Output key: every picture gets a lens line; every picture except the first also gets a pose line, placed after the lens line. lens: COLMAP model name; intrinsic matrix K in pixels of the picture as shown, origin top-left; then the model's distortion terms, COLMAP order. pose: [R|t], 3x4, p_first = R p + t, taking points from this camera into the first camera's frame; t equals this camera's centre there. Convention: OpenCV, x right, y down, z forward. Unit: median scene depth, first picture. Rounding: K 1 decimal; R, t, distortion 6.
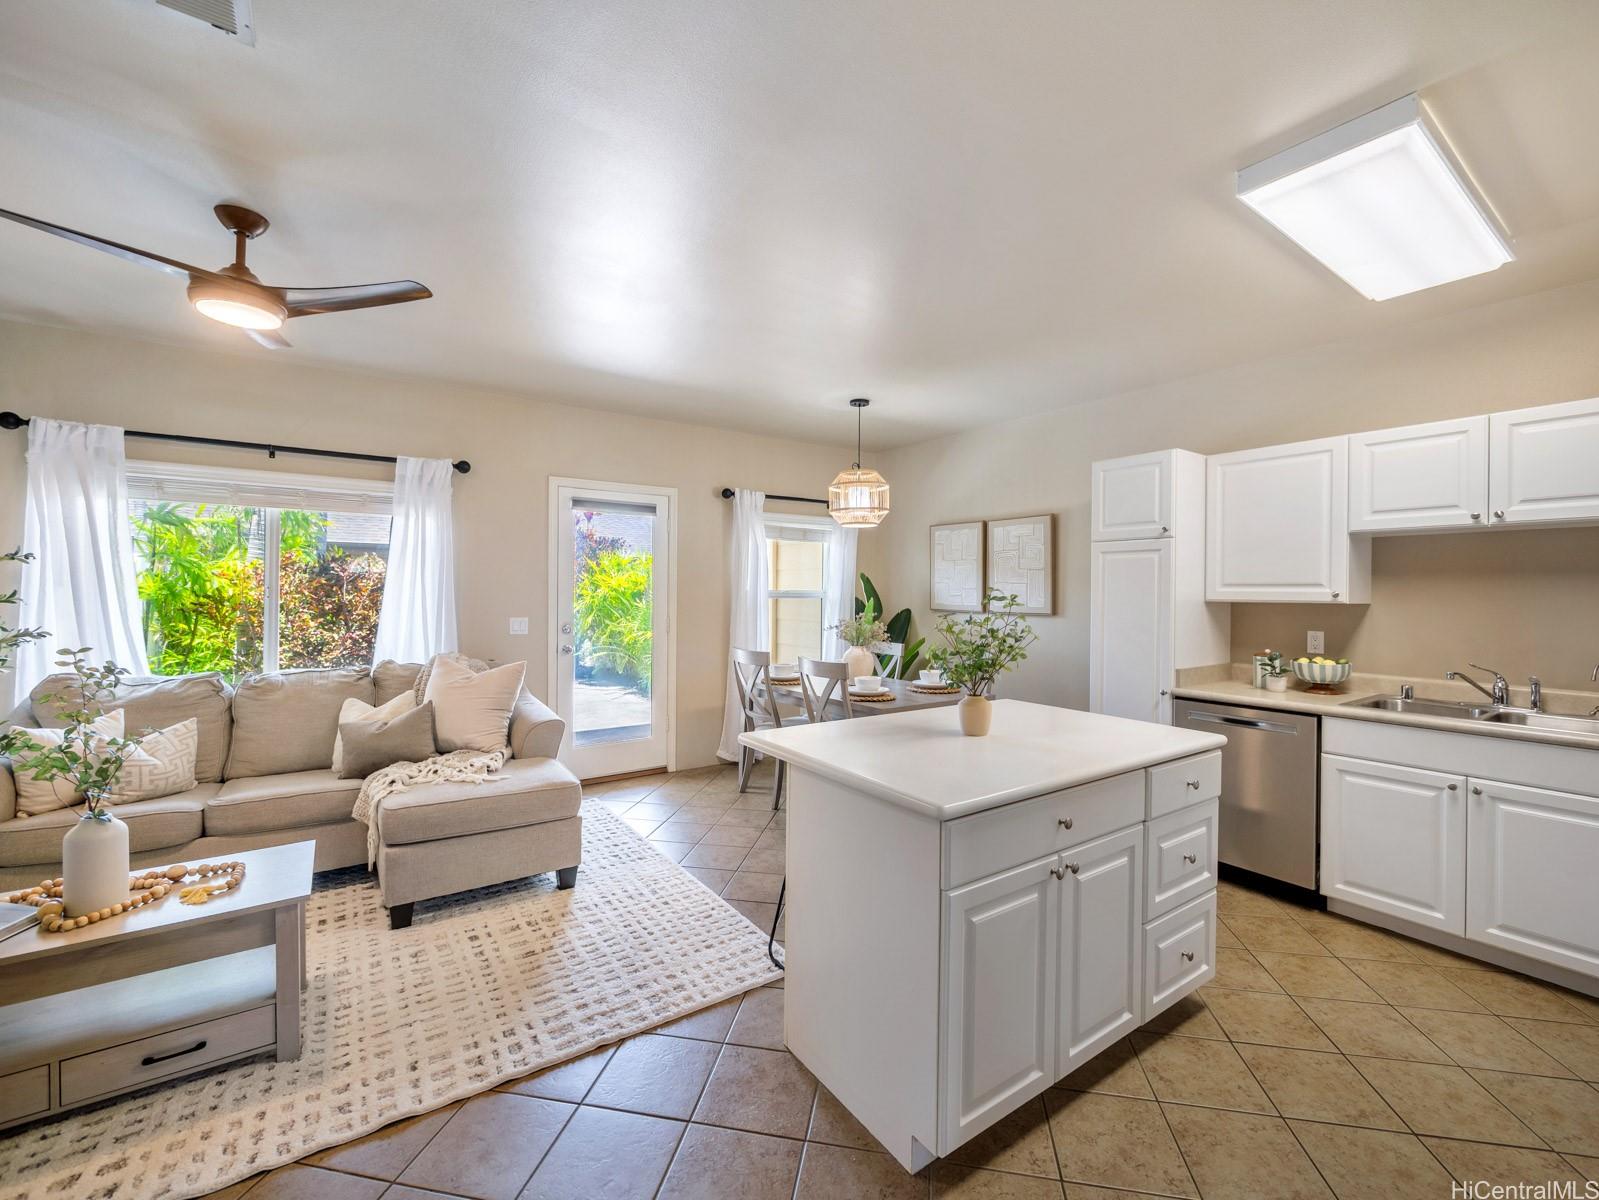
lens RADIAL K [[675.7, 0, 801.6], [0, 675.7, 597.1], [0, 0, 1]] dist [-0.006685, 0.000789]
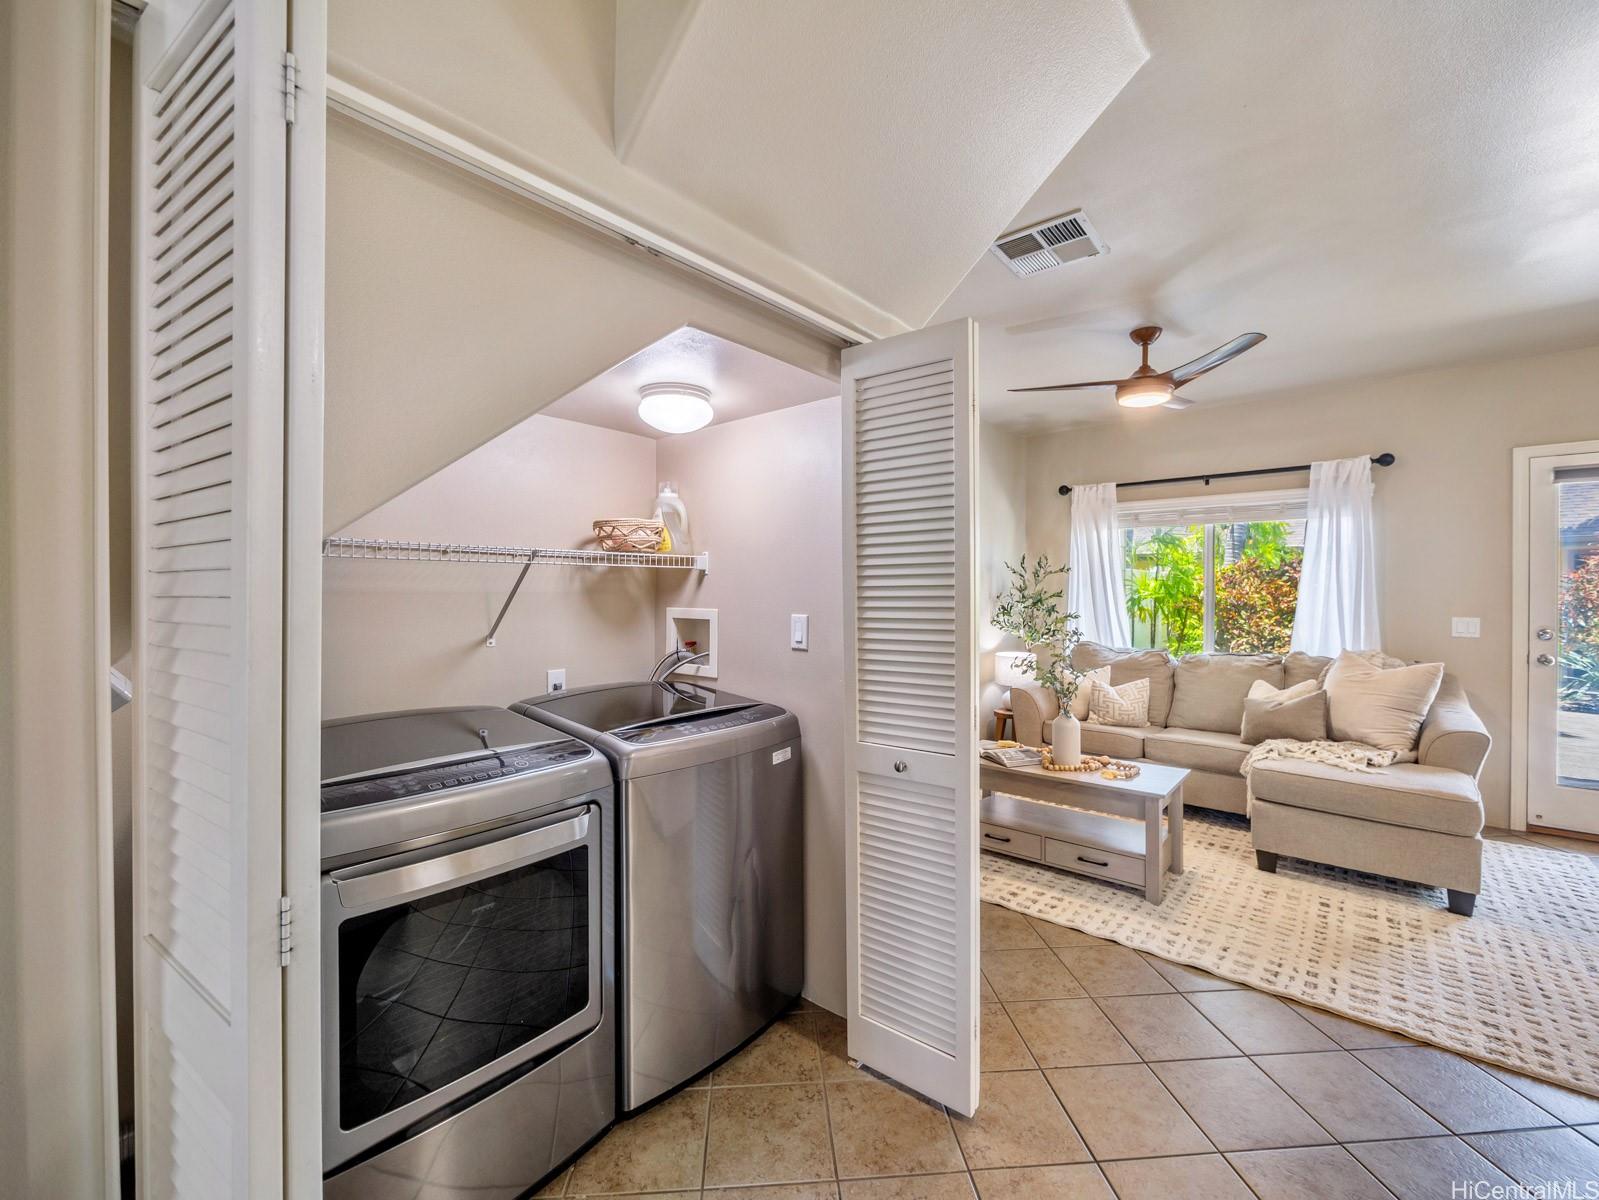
lens RADIAL K [[675.7, 0, 806.2], [0, 675.7, 599.9], [0, 0, 1]] dist [-0.006685, 0.000789]
pose [[0.263988, 0.001635, -0.964525, 0.284373], [-0.005826, 0.999983, 0.000101, 0.017714], [0.964508, 0.005593, 0.263993, -0.077976]]
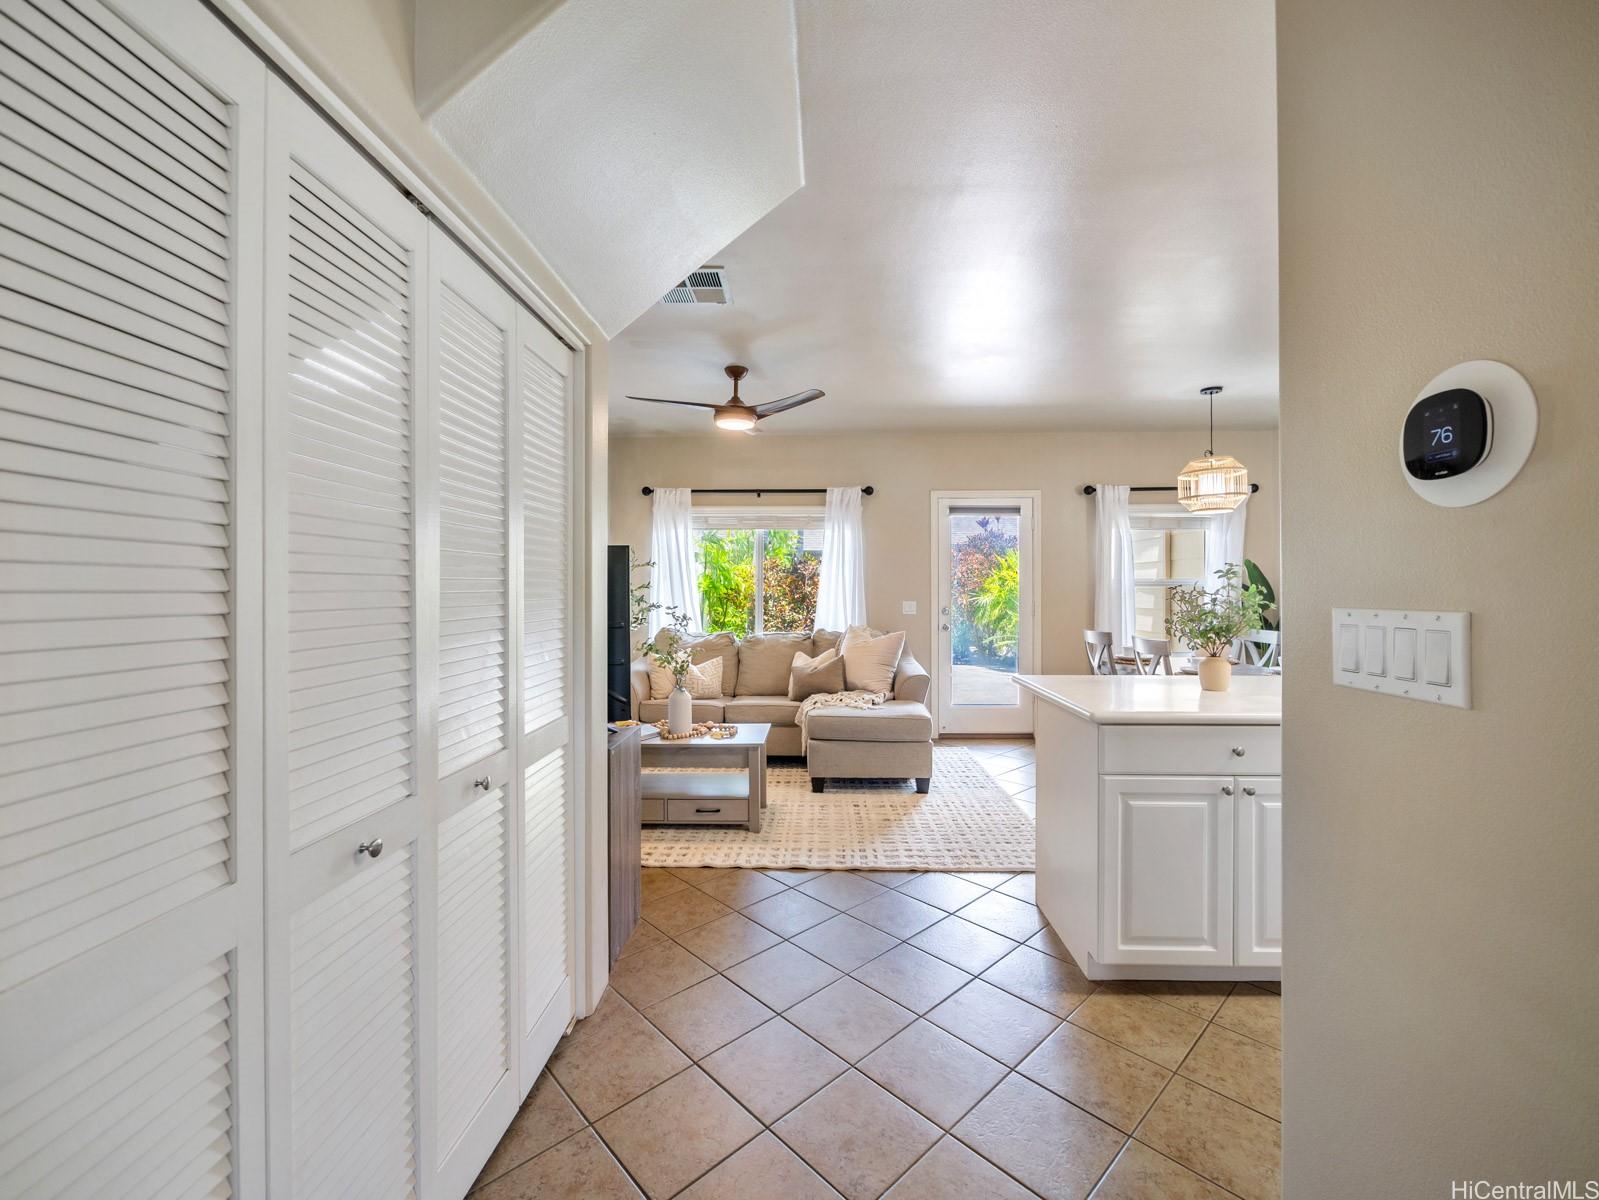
lens RADIAL K [[675.7, 0, 815.8], [0, 675.7, 590.7], [0, 0, 1]] dist [-0.006685, 0.000789]
pose [[0.818957, -0.006940, -0.573813, 0.267647], [0.003081, 0.999966, -0.007698, 0.028016], [0.573847, 0.004536, 0.818950, -0.255214]]
